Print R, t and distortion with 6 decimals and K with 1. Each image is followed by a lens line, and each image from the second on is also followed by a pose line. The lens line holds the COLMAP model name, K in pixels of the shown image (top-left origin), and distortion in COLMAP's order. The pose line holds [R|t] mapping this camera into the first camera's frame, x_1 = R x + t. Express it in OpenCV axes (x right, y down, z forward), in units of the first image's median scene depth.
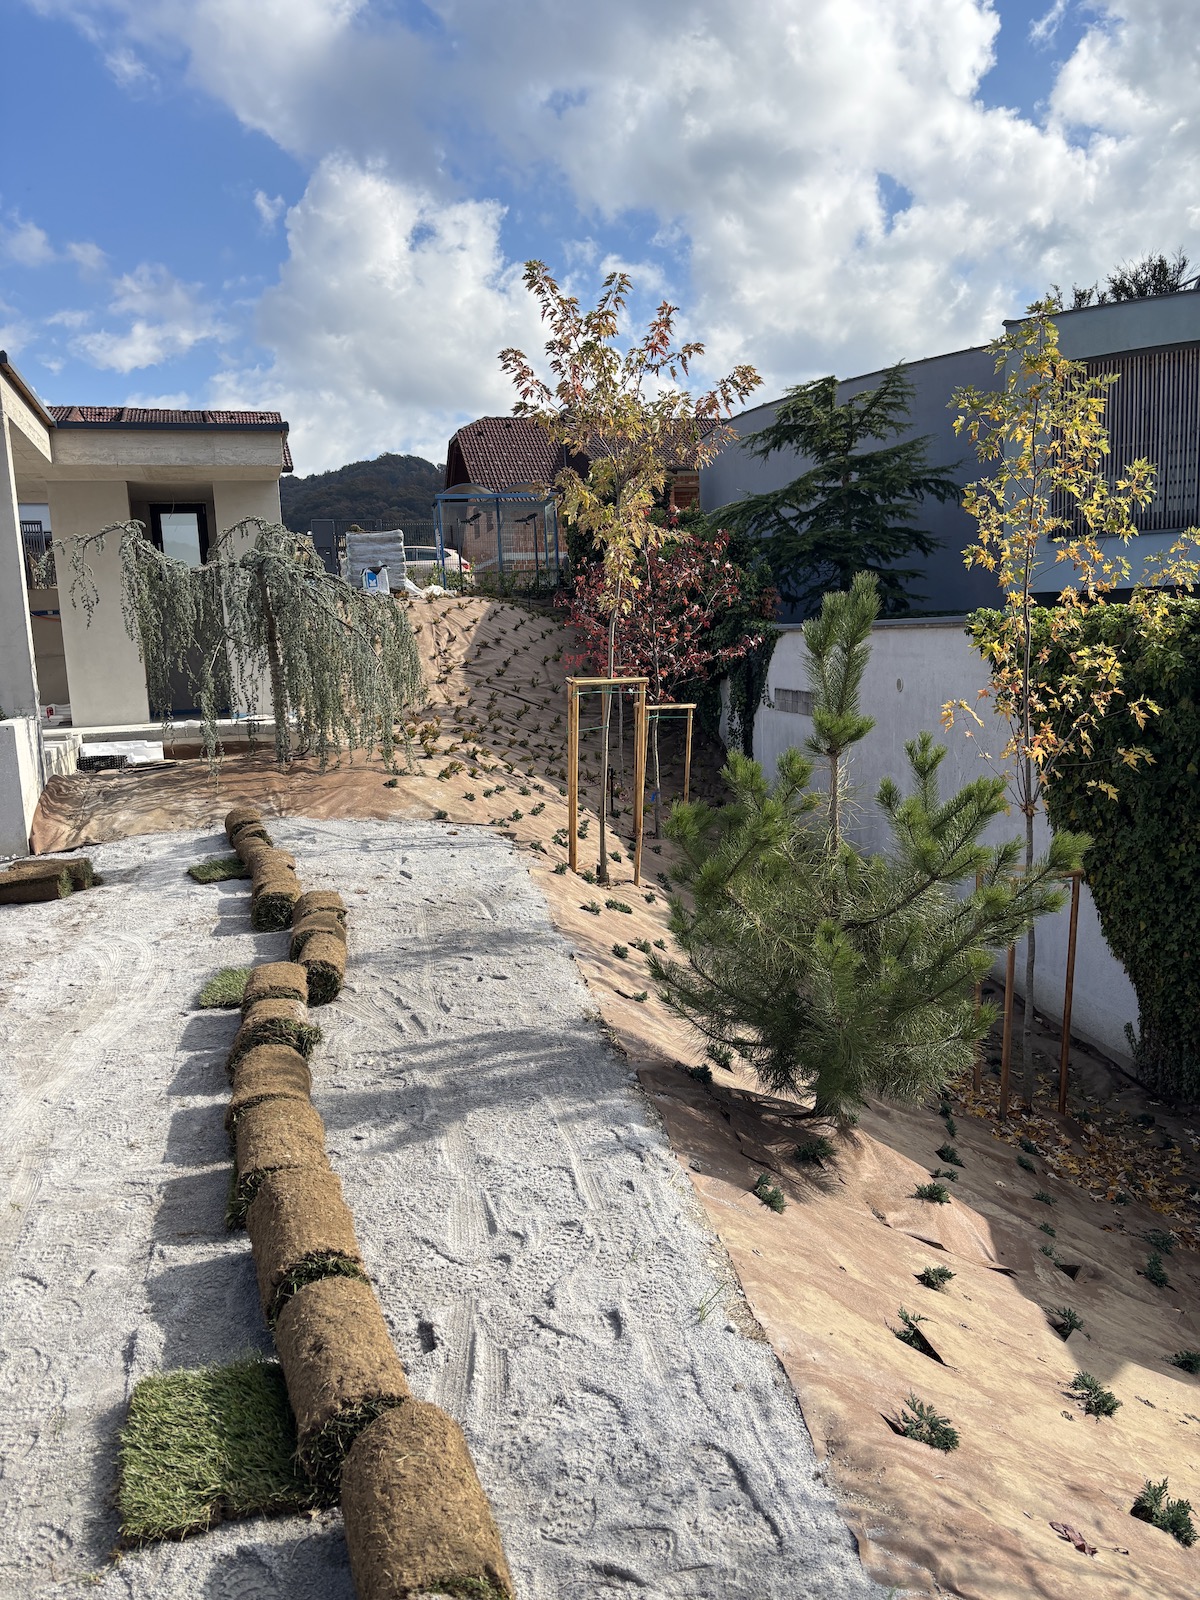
lens RADIAL K [[1244.5, 0, 589.5], [0, 1244.5, 808.5], [0, 0, 1]] dist [0.035260, -0.050111]
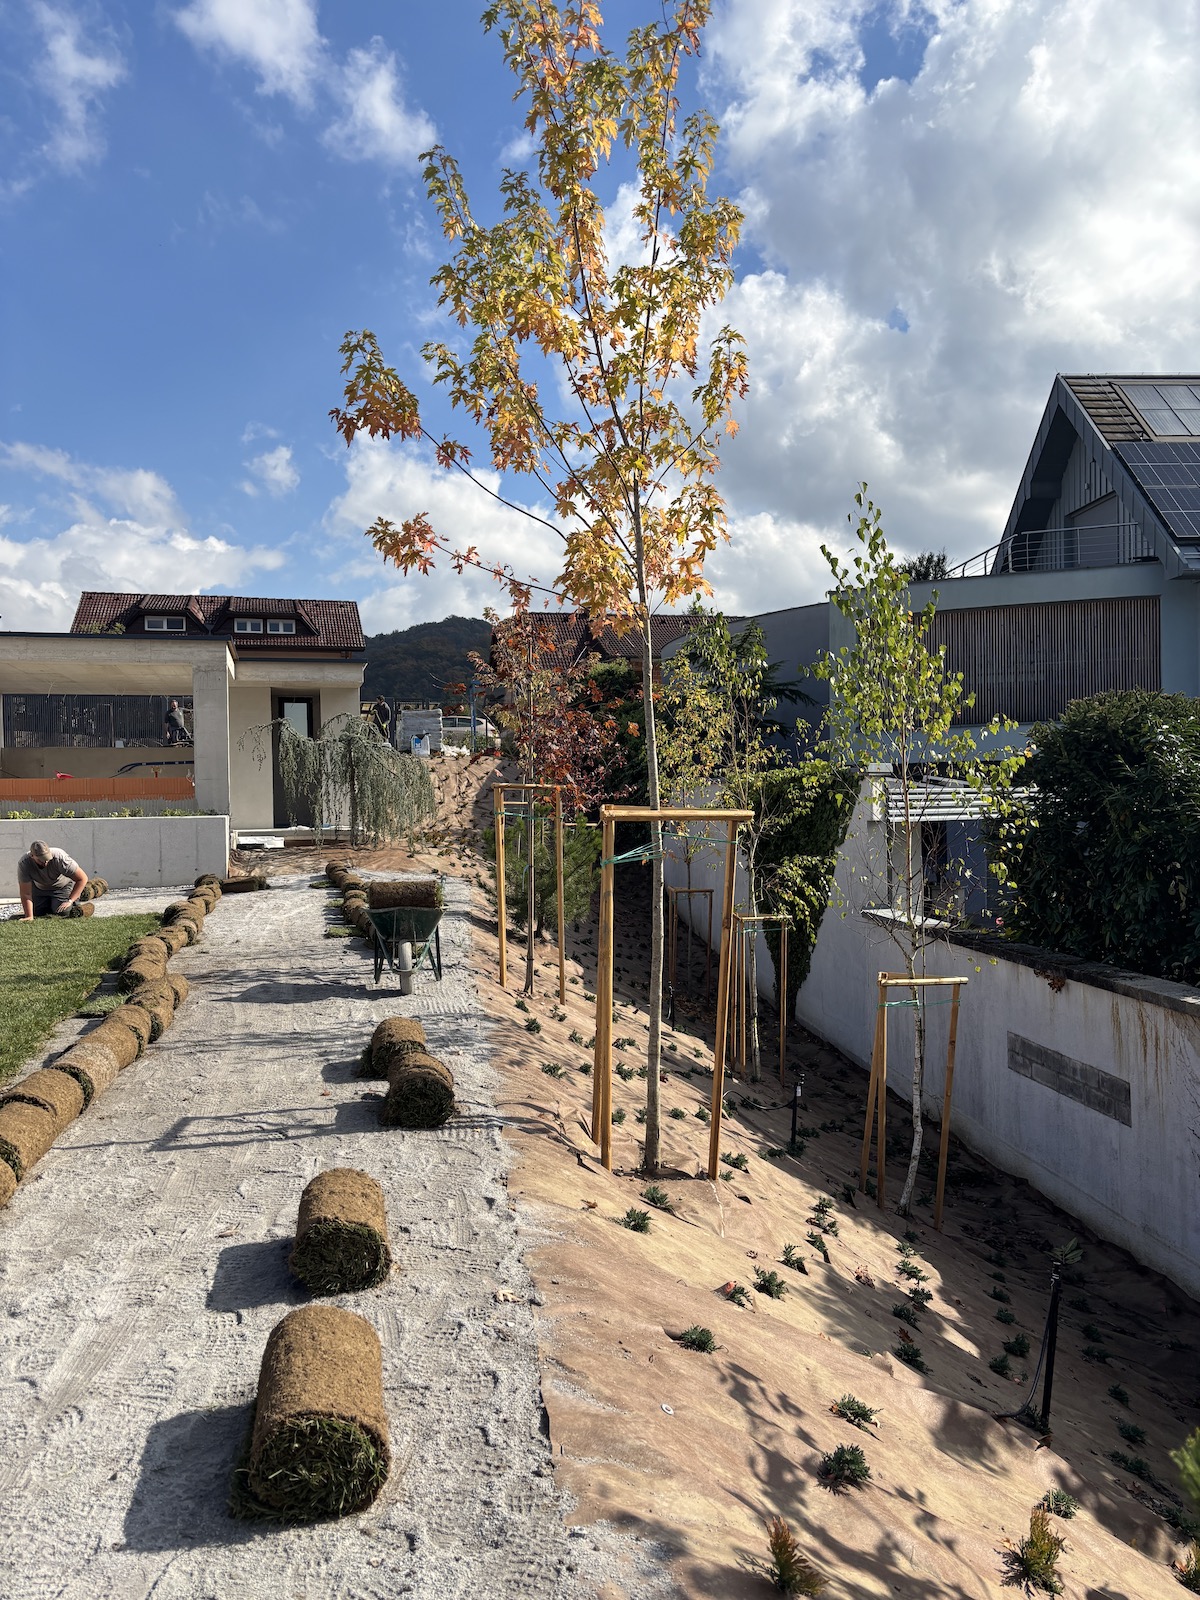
lens RADIAL K [[1244.5, 0, 609.6], [0, 1244.5, 800.4], [0, 0, 1]] dist [0.035260, -0.050111]
pose [[0.999233, 0.026843, -0.028499, 0.149952], [-0.030334, 0.991028, -0.130164, 0.103091], [0.024749, 0.130929, 0.991083, -0.679603]]
